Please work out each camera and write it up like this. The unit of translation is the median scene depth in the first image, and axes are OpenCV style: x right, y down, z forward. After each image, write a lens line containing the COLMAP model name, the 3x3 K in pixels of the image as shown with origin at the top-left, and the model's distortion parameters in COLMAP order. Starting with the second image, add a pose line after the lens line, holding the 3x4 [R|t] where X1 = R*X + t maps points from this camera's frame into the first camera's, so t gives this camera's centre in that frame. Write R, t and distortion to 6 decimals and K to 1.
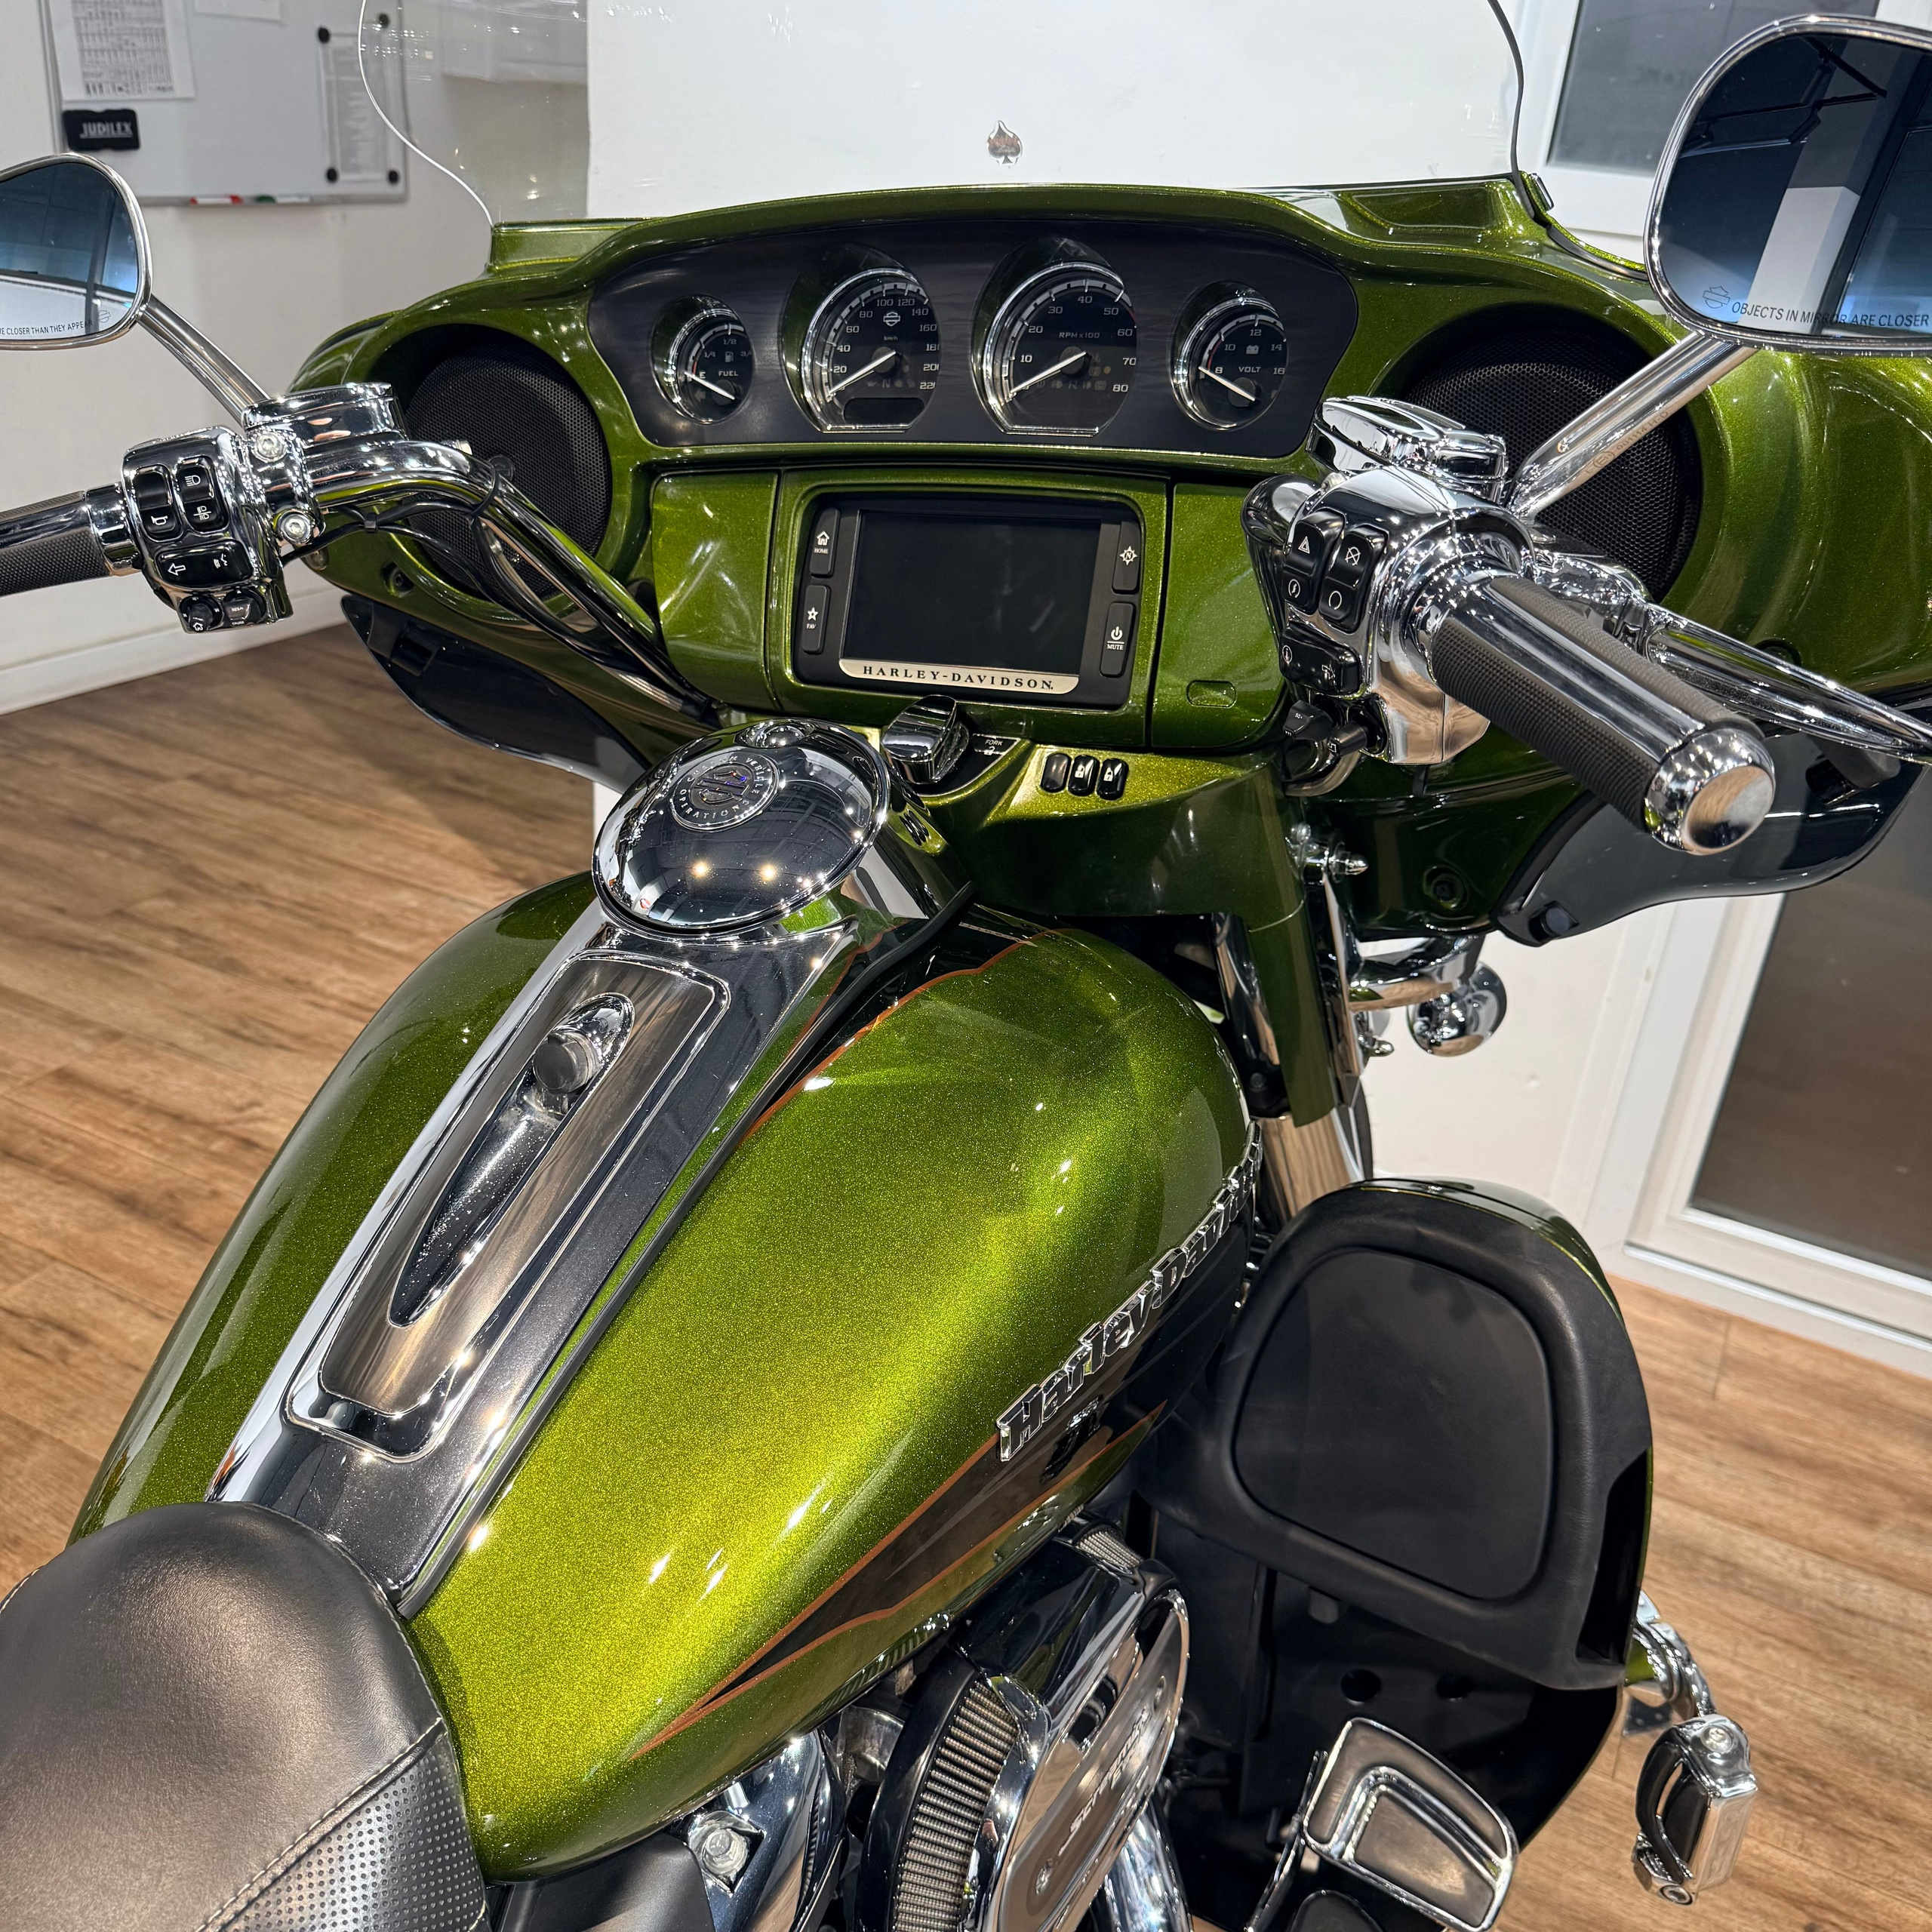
lens RADIAL K [[1810.2, 0, 968.4], [0, 1810.2, 968.8], [0, 0, 1]] dist [0.057297, -0.070002]
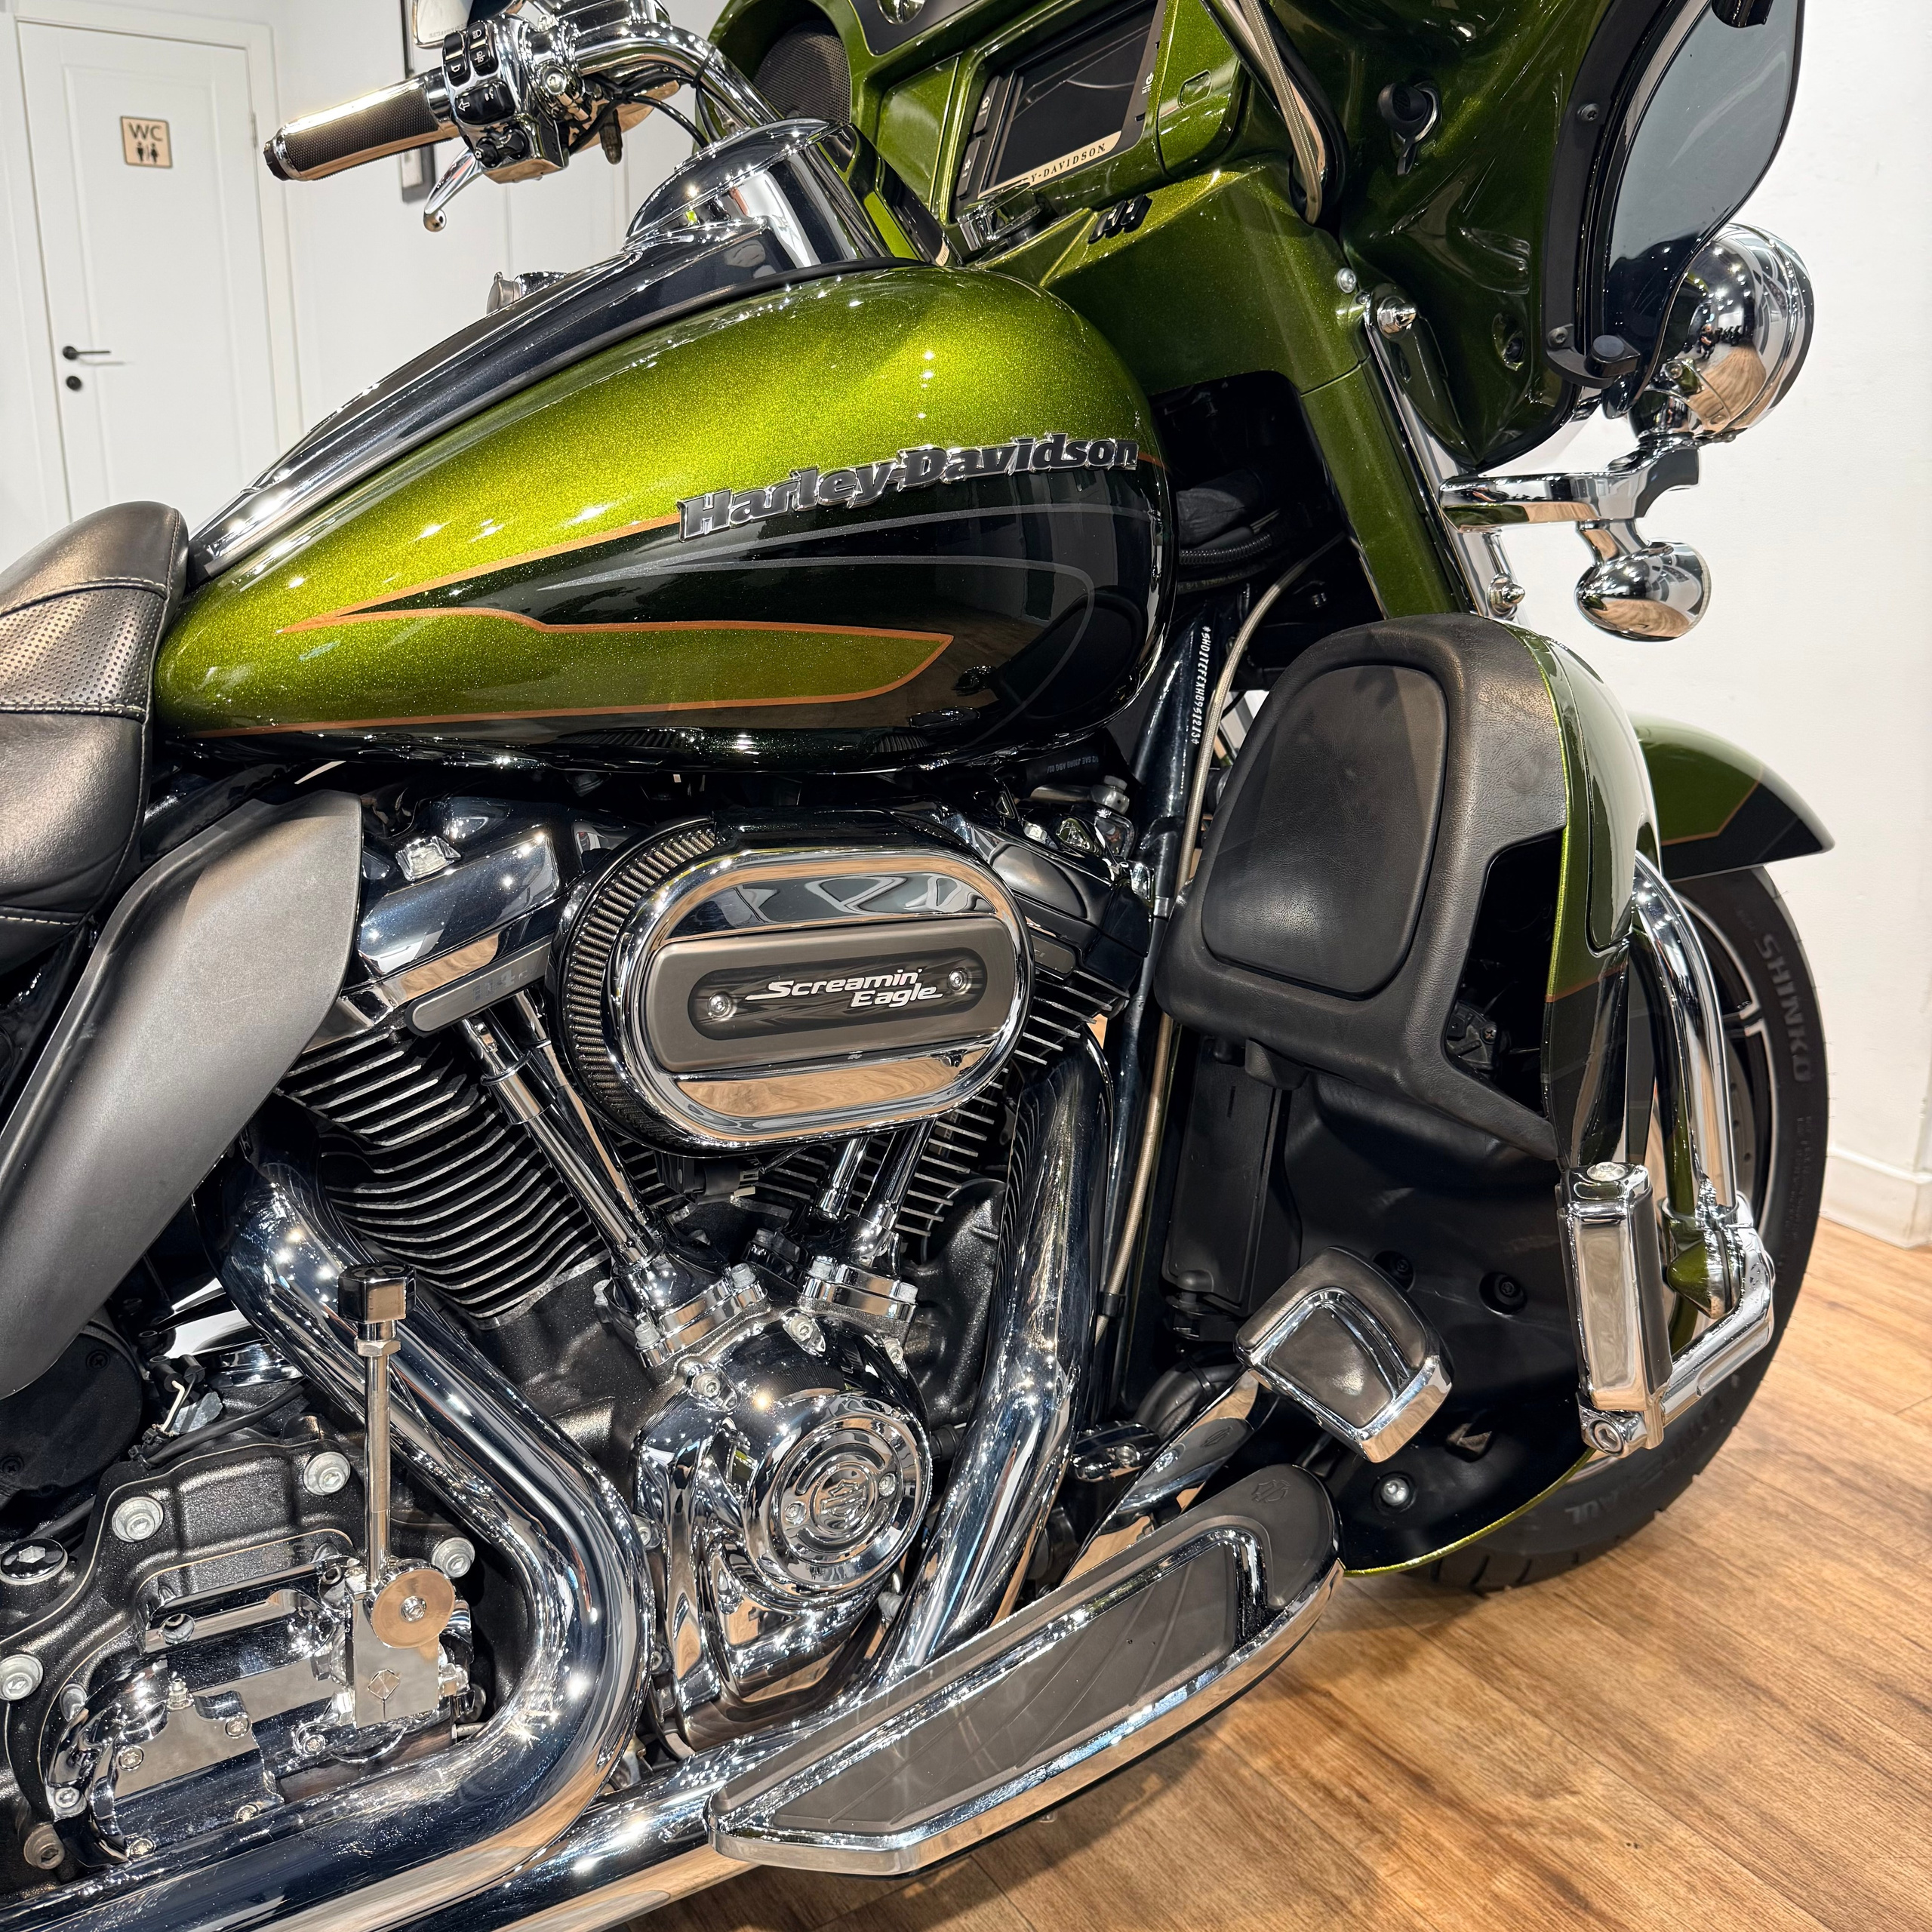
lens RADIAL K [[1808.3, 0, 966.4], [0, 1808.3, 969.3], [0, 0, 1]] dist [0.132586, -0.254484]
pose [[0.864344, 0.071587, -0.497780, 0.523177], [-0.166823, 0.974585, -0.149513, 0.466807], [0.474426, 0.212271, 0.854319, 0.135883]]
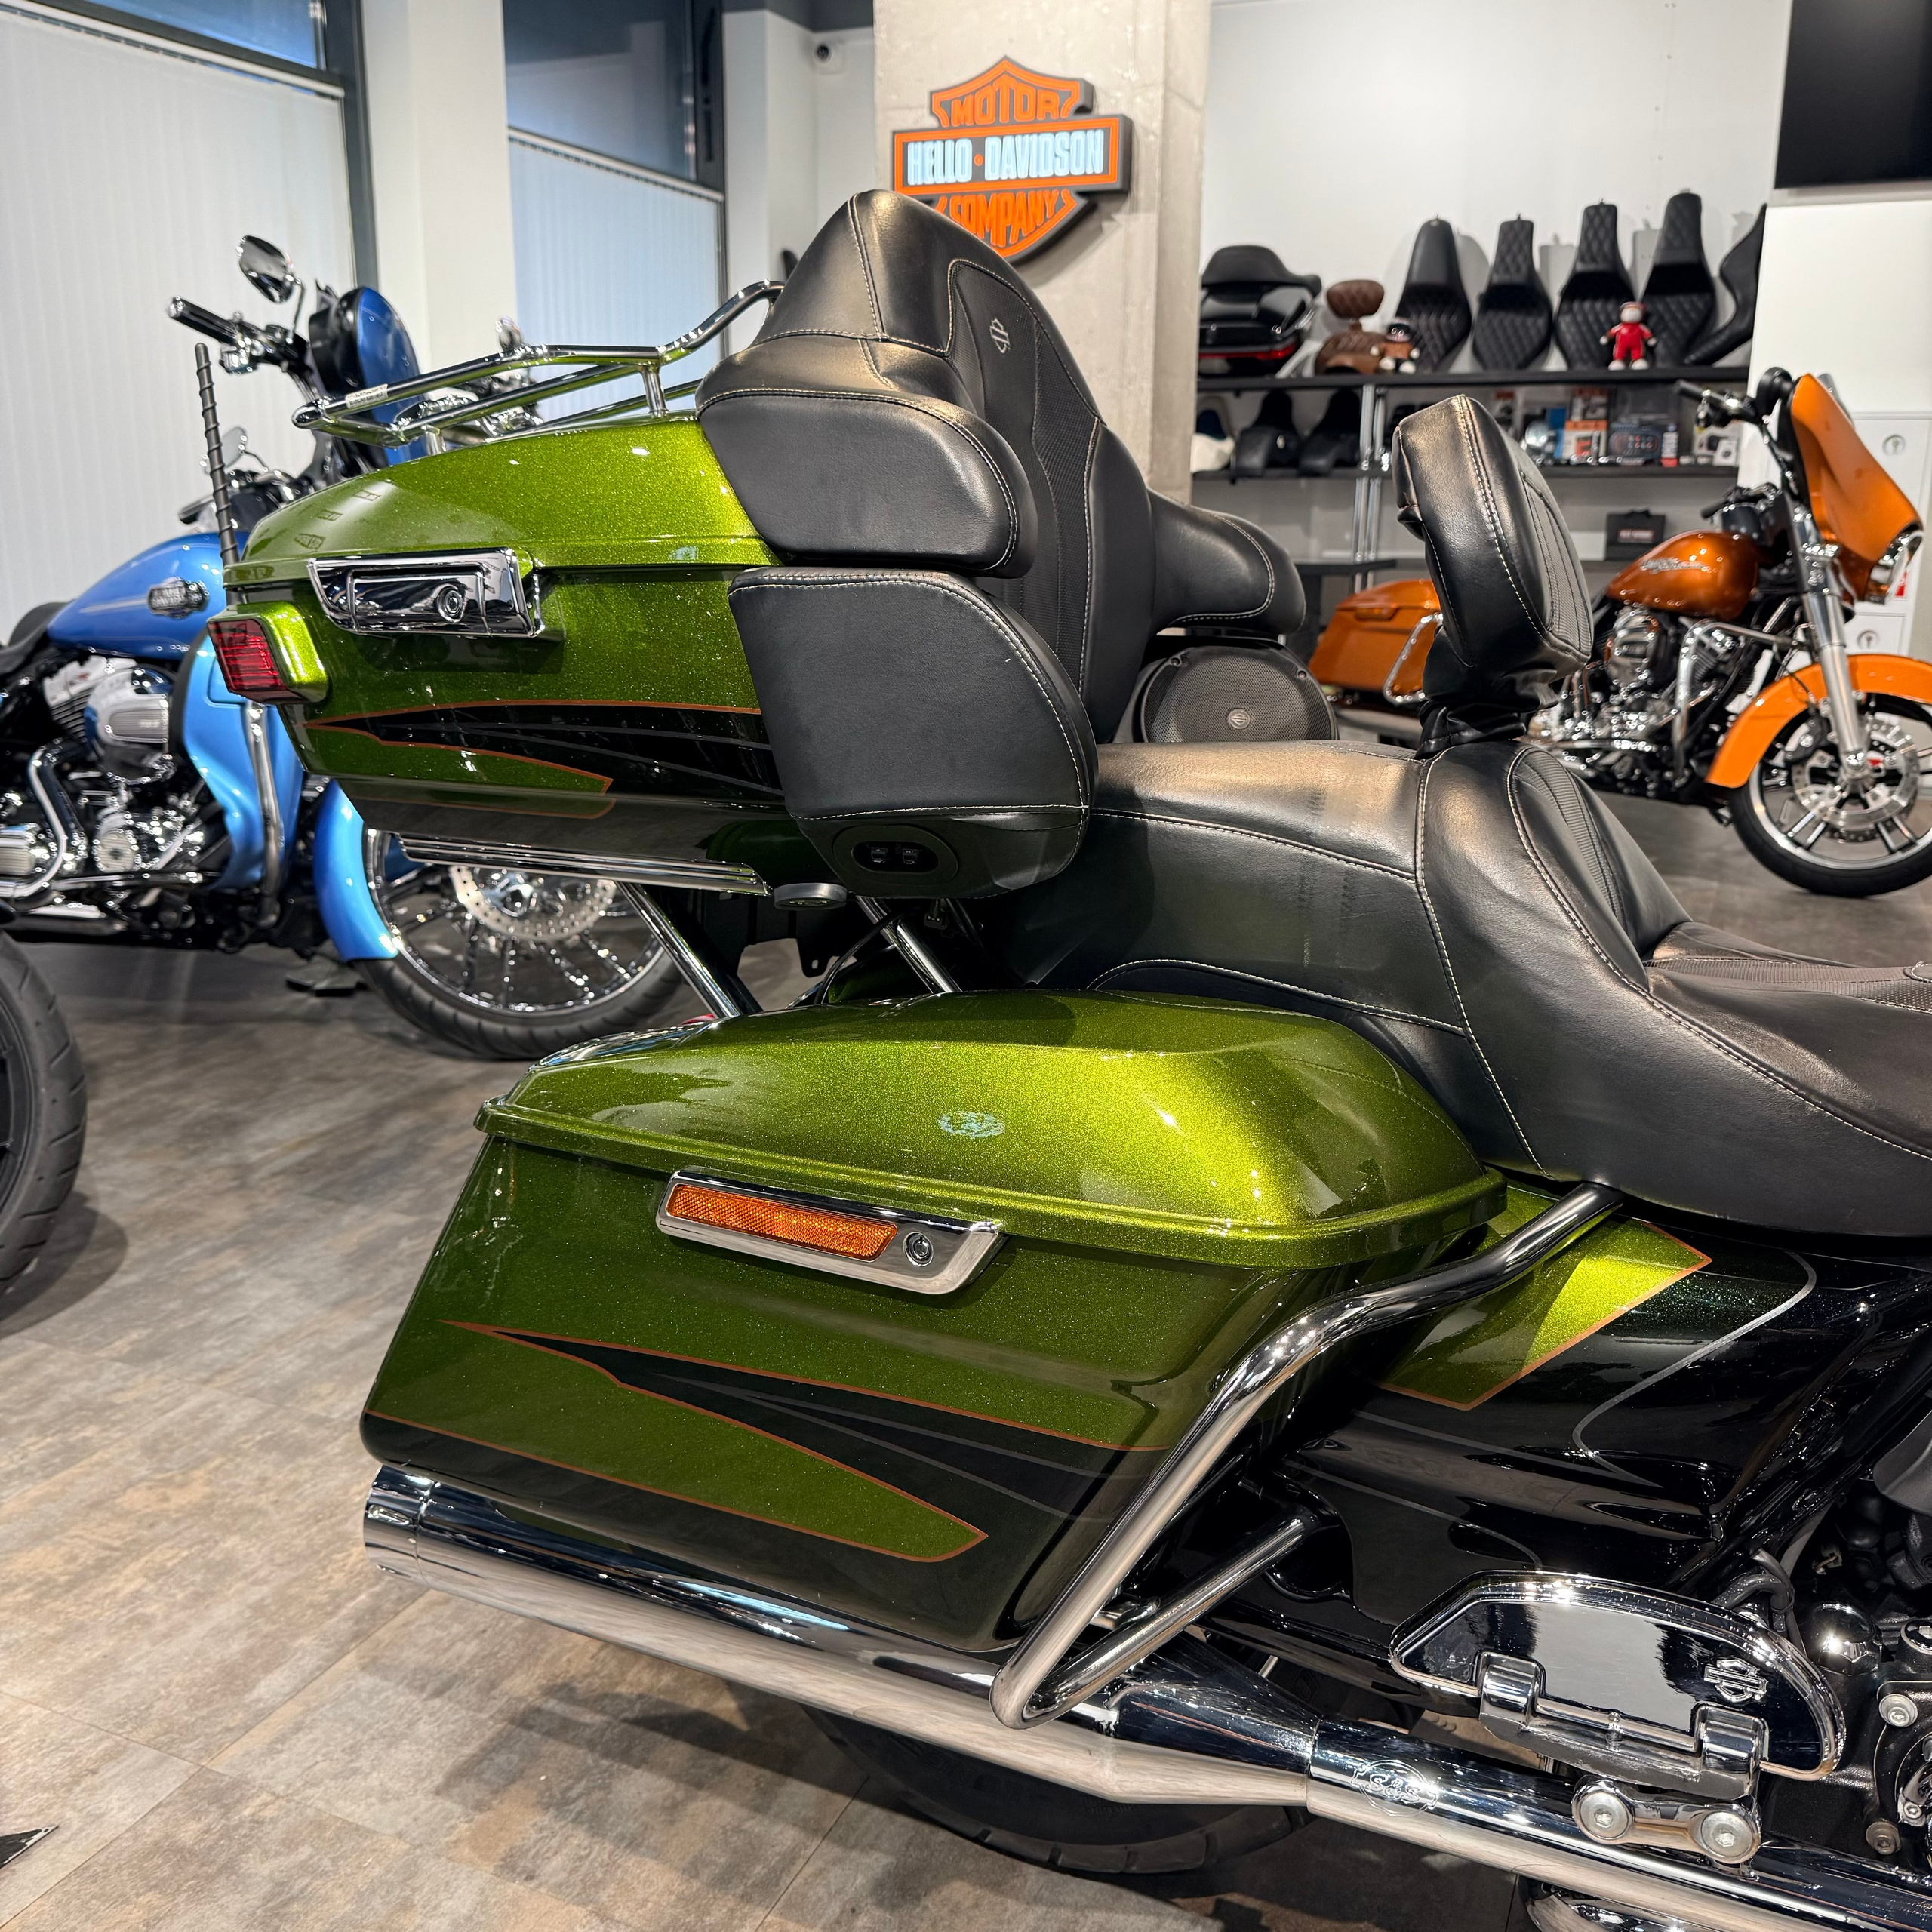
lens RADIAL K [[1817.4, 0, 968.9], [0, 1817.4, 967.9], [0, 0, 1]] dist [0.057443, -0.092992]
pose [[0.049630, 0.159254, -0.985989, 0.774135], [-0.439372, 0.890032, 0.121639, 0.430837], [0.896933, 0.427179, 0.114144, -0.126290]]
